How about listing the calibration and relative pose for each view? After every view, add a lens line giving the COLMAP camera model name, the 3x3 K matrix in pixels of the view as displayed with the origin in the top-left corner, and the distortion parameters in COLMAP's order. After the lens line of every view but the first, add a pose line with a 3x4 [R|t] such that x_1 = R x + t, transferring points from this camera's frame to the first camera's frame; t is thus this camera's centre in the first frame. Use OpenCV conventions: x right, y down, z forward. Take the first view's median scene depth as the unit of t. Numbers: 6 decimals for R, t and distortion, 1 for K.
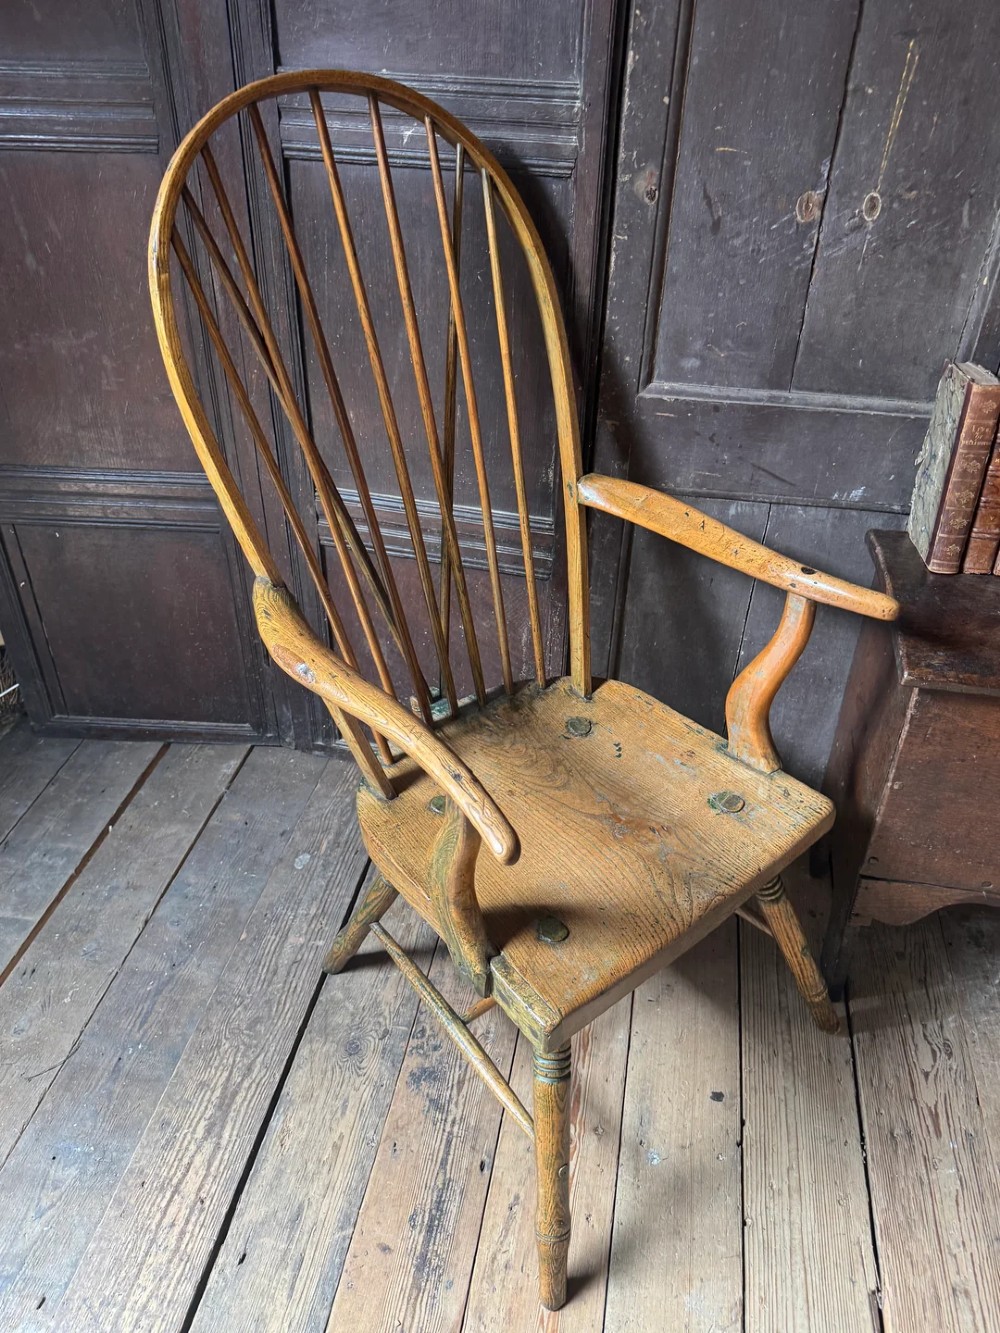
lens RADIAL K [[979.6, 0, 506.7], [0, 979.6, 671.9], [0, 0, 1]] dist [0.030928, -0.041585]
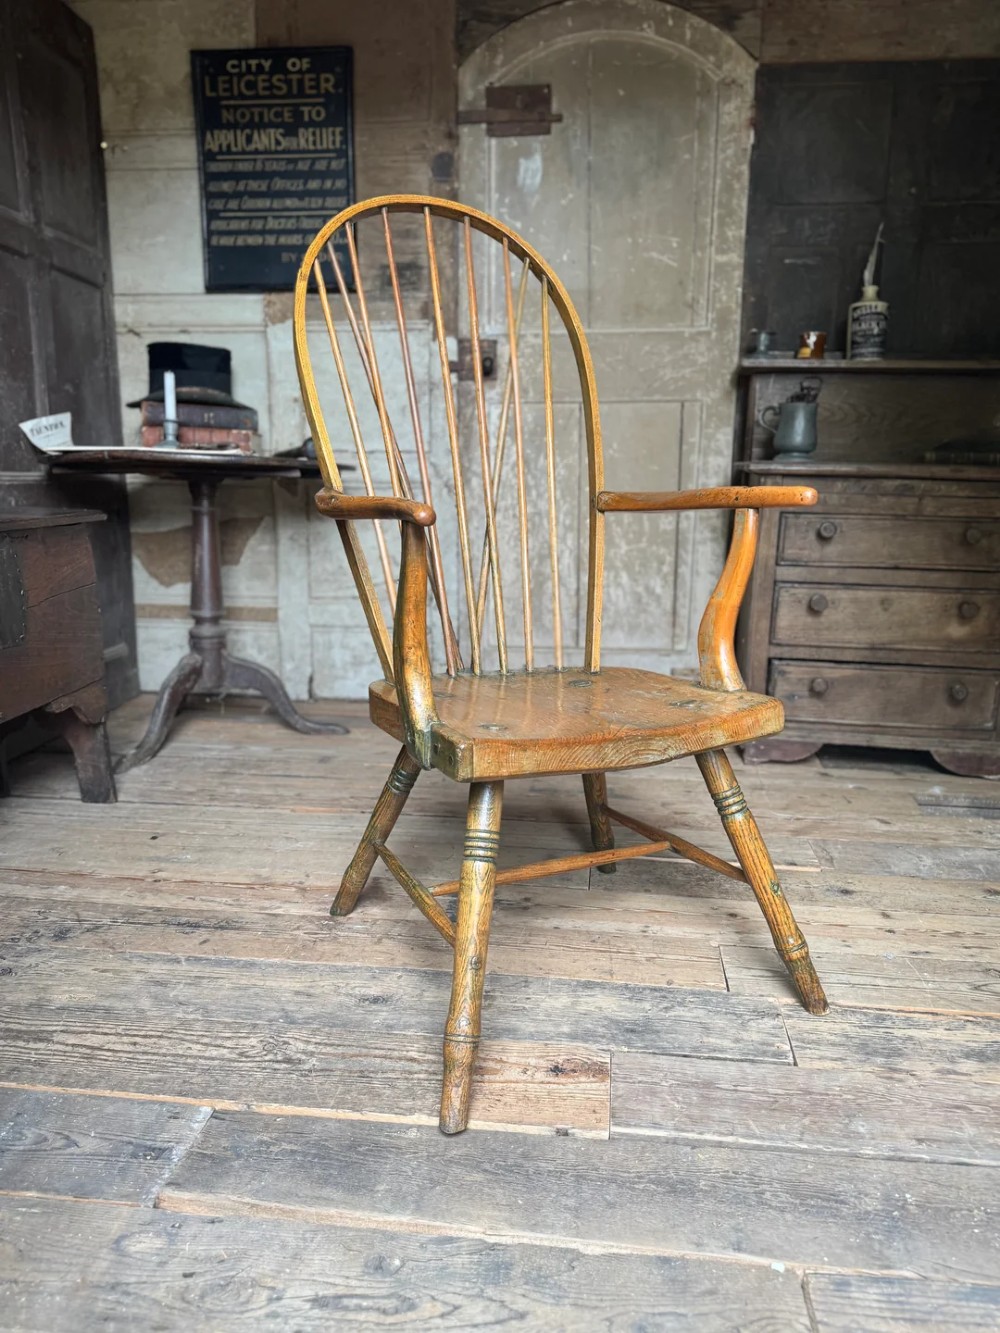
lens RADIAL K [[979.6, 0, 506.7], [0, 979.6, 671.9], [0, 0, 1]] dist [0.030928, -0.041585]
pose [[-0.067817, -0.221578, 0.972782, -1.206565], [0.578355, 0.785757, 0.219297, 0.239279], [-0.812962, 0.577485, 0.074863, 0.358678]]
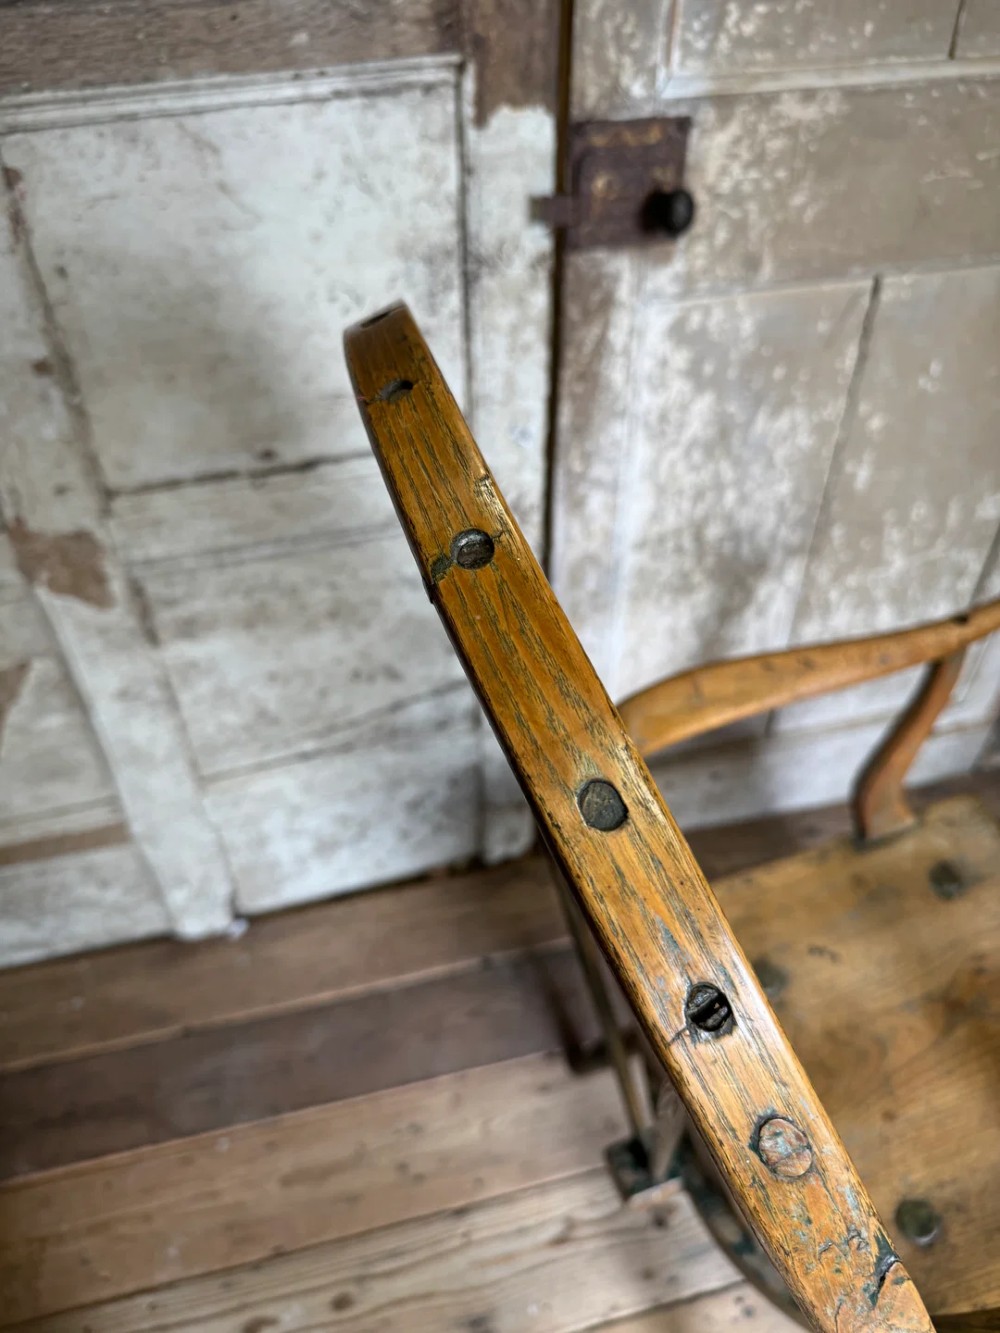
lens RADIAL K [[994.3, 0, 500.0], [0, 994.3, 666.5], [0, 0, 1]] dist [-0.029960, 0.004127]
pose [[-0.418878, -0.626975, 0.656843, 0.416289], [0.535431, 0.413687, 0.736327, -0.281271], [-0.733386, 0.660125, 0.162417, 0.351039]]
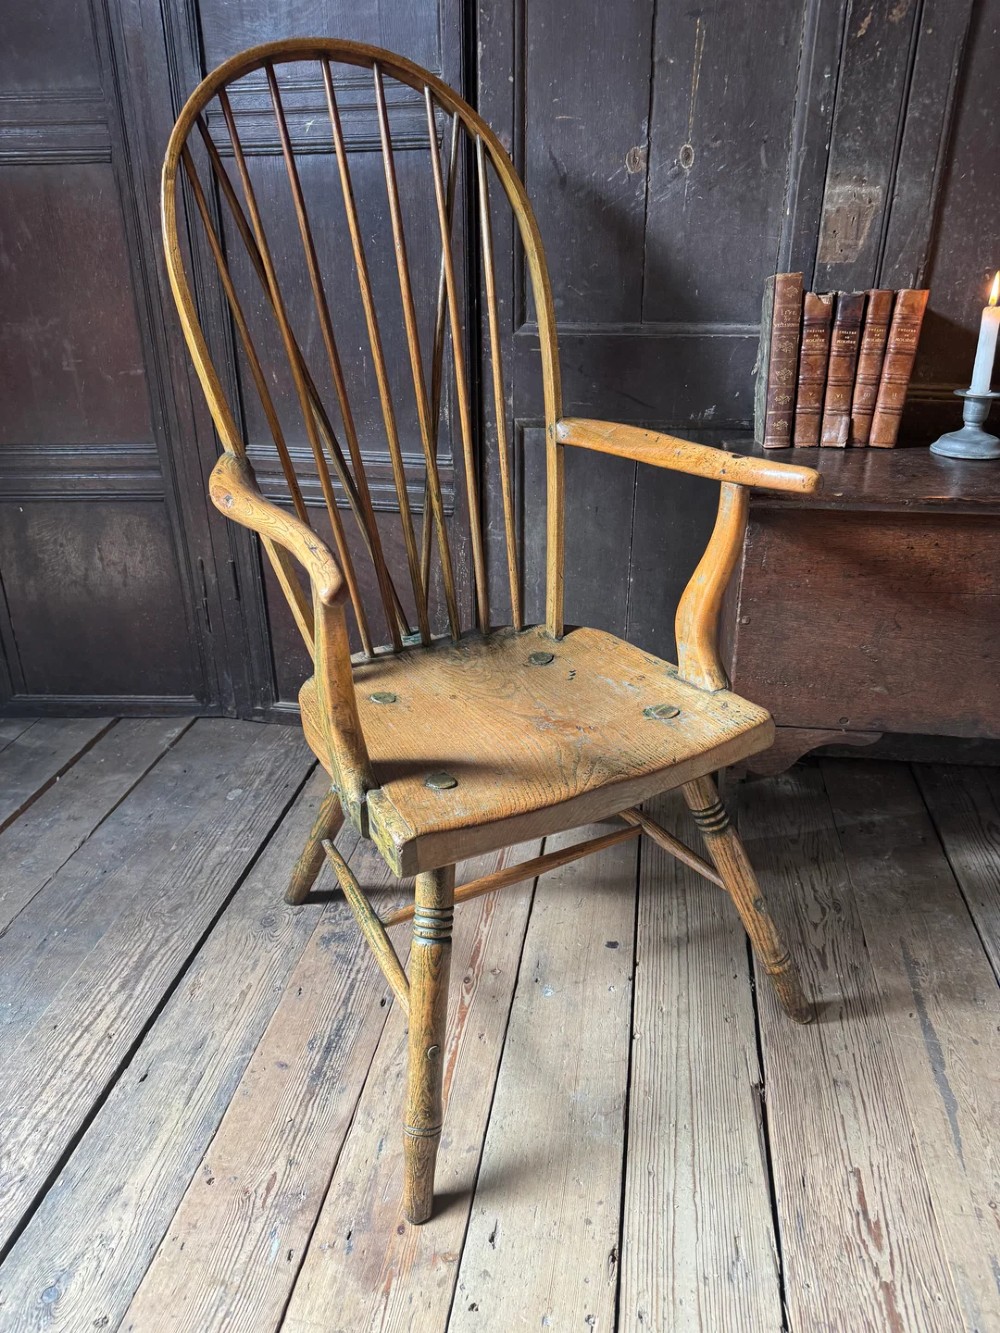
lens RADIAL K [[960.7, 0, 493.0], [0, 960.7, 667.7], [0, 0, 1]] dist [0.030624, -0.051568]
pose [[0.999342, -0.035864, -0.005390, 0.108338], [0.034322, 0.983263, -0.178930, 0.336211], [0.011717, 0.178627, 0.983847, -0.061535]]
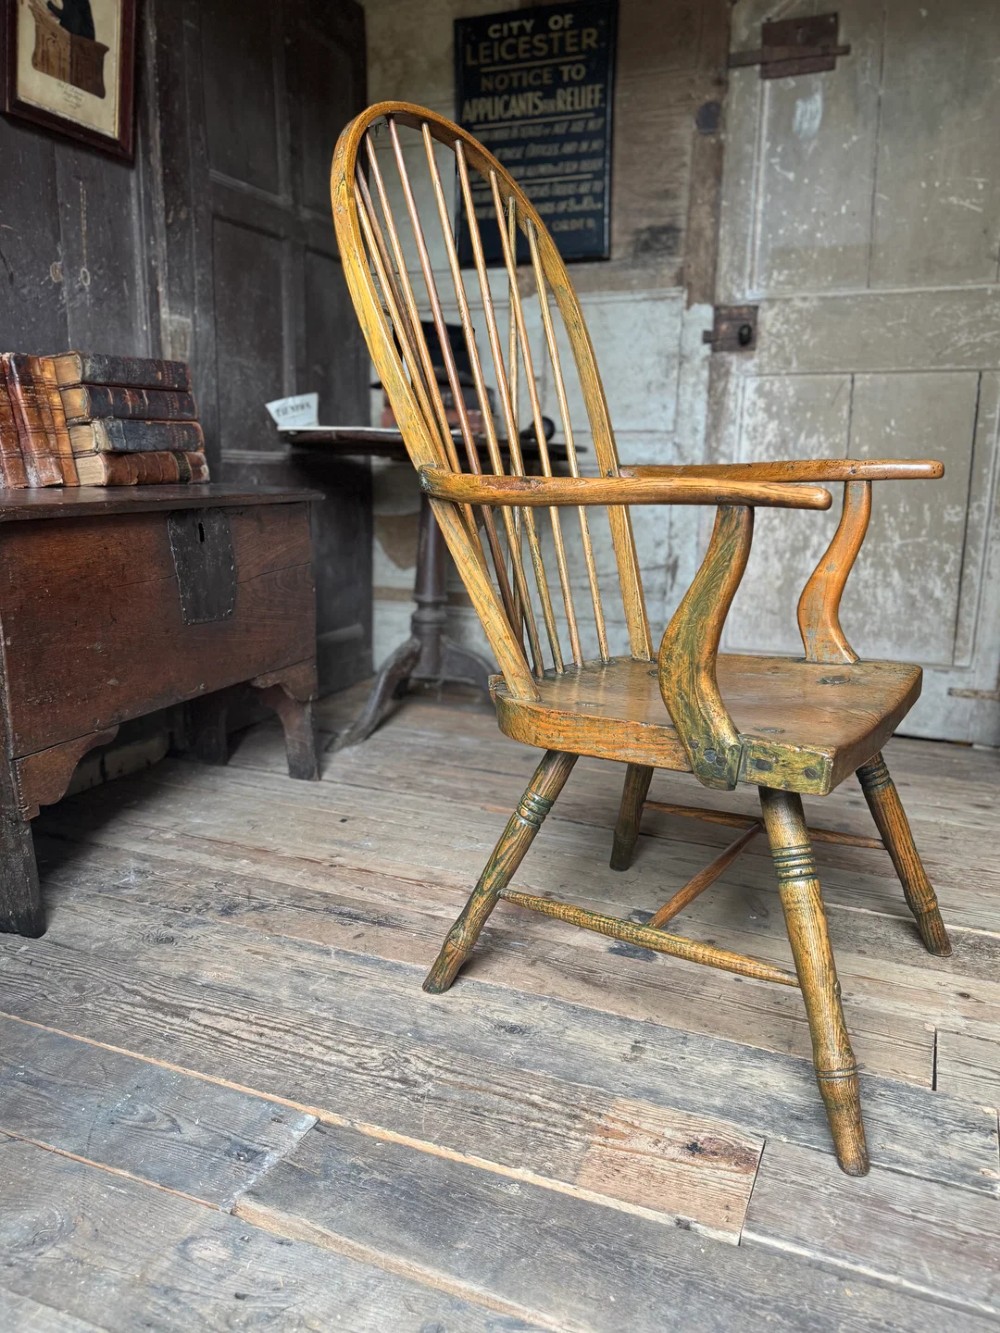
lens RADIAL K [[1022.7, 0, 500.0], [0, 1022.7, 666.5], [0, 0, 1]] dist [0.051531, -0.082466]
pose [[0.222600, -0.215401, 0.950816, -1.129246], [0.563660, 0.824190, 0.054753, 0.312620], [-0.795447, 0.523749, 0.304878, 0.274611]]
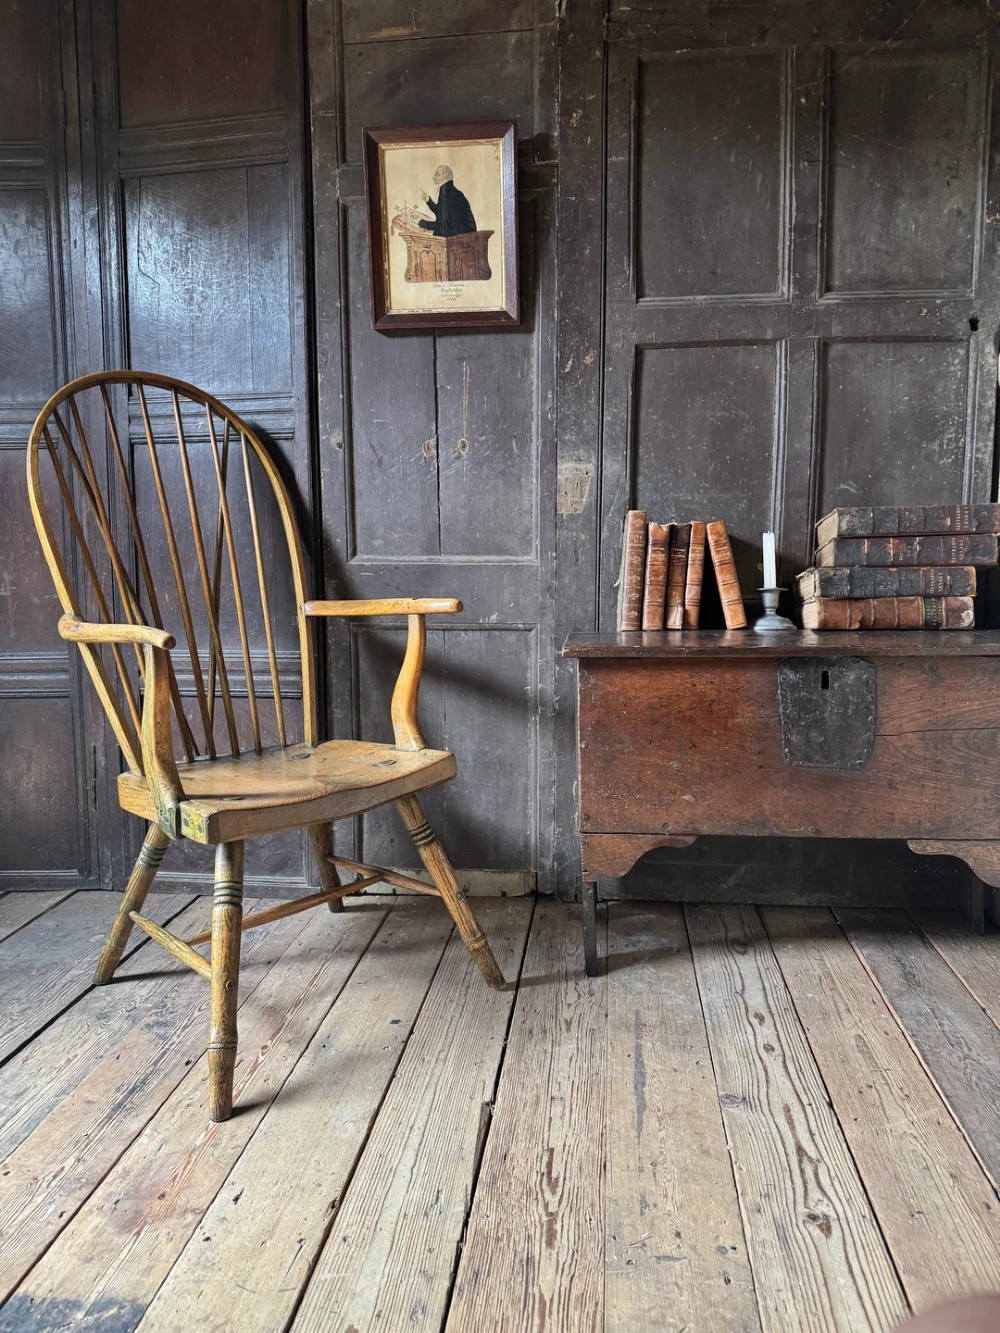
lens RADIAL K [[947.8, 0, 504.2], [0, 947.8, 665.4], [0, 0, 1]] dist [0.047660, -0.065179]
pose [[0.997421, -0.035118, 0.062591, 0.305519], [0.060991, 0.874421, -0.481319, 0.657928], [-0.037828, 0.483895, 0.874308, -0.284777]]
